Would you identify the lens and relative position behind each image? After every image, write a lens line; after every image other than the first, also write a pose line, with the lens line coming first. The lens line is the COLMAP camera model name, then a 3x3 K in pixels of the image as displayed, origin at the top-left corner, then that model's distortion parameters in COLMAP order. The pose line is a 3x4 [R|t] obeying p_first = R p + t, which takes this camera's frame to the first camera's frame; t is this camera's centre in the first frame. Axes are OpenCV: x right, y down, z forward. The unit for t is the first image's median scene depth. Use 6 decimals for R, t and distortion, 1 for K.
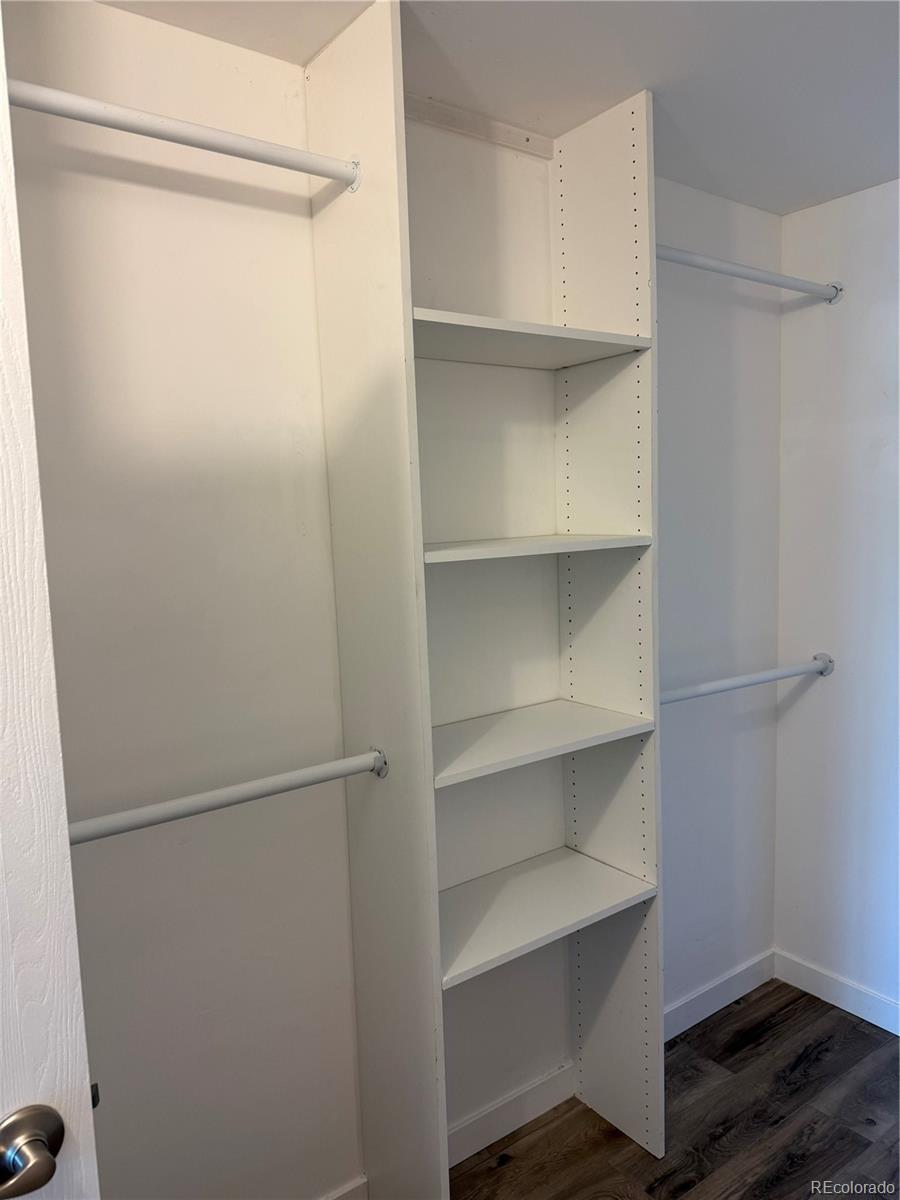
lens RADIAL K [[860.1, 0, 466.9], [0, 860.1, 606.7], [0, 0, 1]] dist [0.059246, -0.059554]
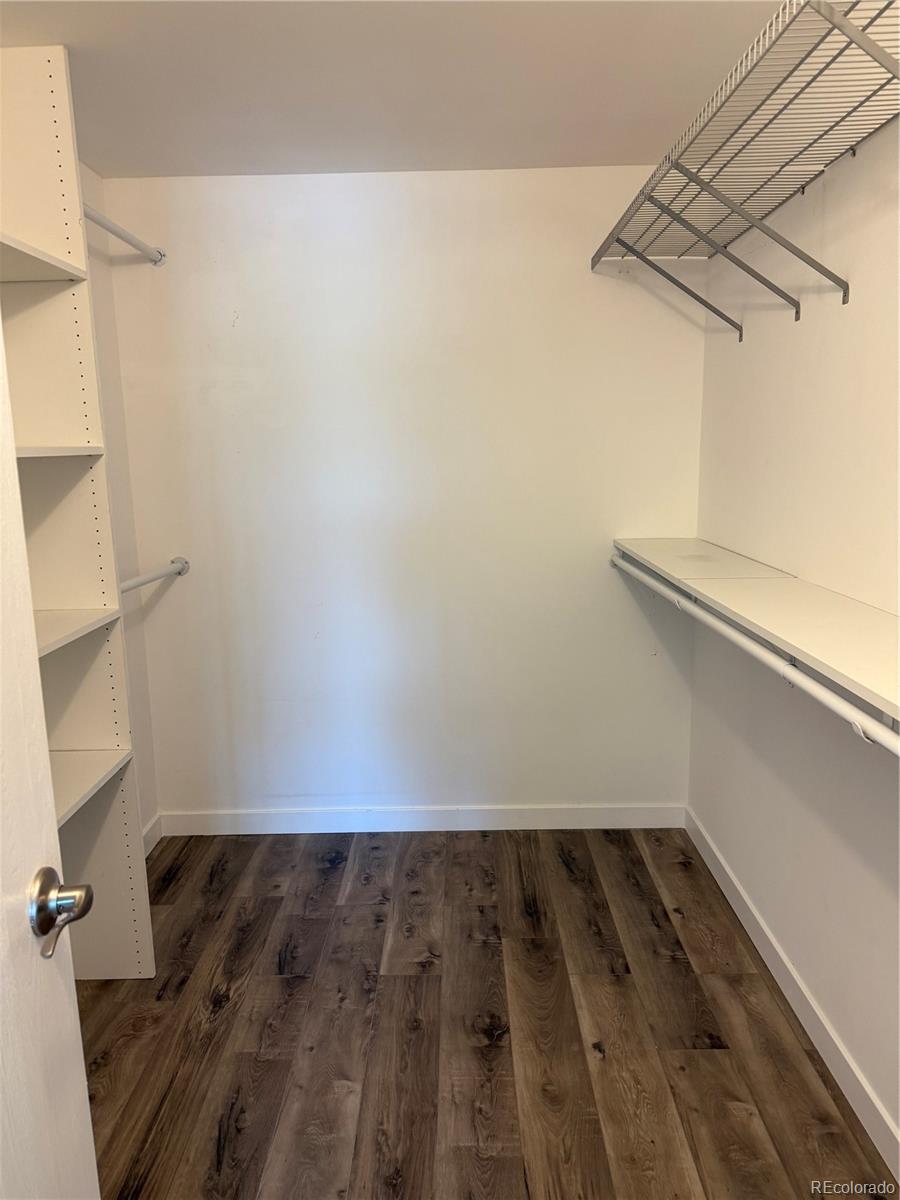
lens RADIAL K [[860.1, 0, 466.9], [0, 860.1, 606.7], [0, 0, 1]] dist [0.059246, -0.059554]
pose [[0.587611, -0.127995, 0.798956, -0.383690], [0.097510, 0.991415, 0.087111, 0.064317], [-0.803247, 0.026719, 0.595047, -0.059130]]
